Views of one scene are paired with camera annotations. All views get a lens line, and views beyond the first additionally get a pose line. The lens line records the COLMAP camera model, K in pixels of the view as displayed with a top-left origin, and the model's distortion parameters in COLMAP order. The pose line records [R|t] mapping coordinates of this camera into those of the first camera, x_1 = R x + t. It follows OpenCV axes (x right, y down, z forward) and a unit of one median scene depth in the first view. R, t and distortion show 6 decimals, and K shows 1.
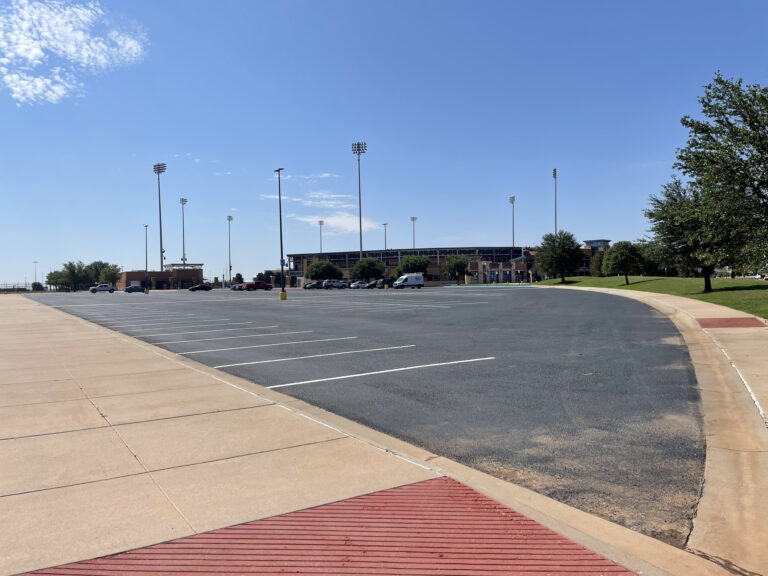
lens RADIAL K [[583.9, 0, 384.0], [0, 583.9, 288.0], [0, 0, 1]] dist [0.058480, -0.005018]
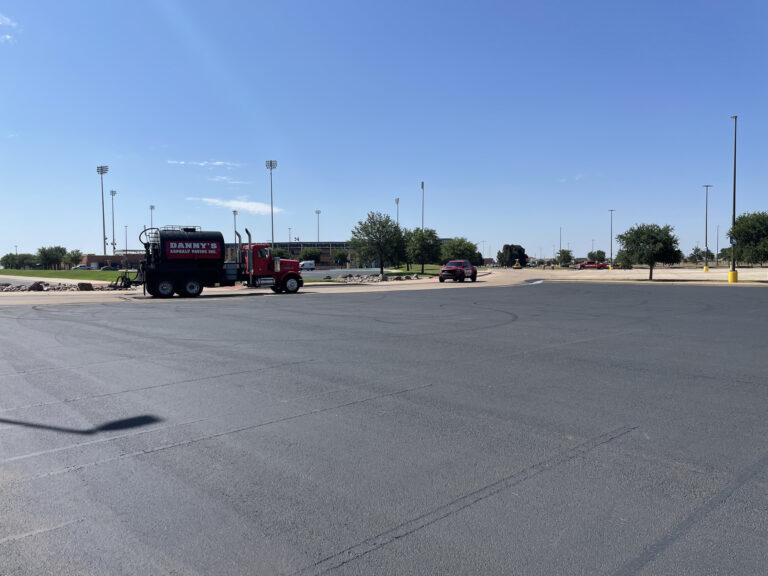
lens RADIAL K [[583.9, 0, 384.0], [0, 583.9, 288.0], [0, 0, 1]] dist [0.058480, -0.005018]
pose [[0.988167, 0.007212, 0.153213, 0.008501], [-0.011144, 0.999630, 0.024824, 0.004351], [-0.152977, -0.026237, 0.987881, -0.392284]]
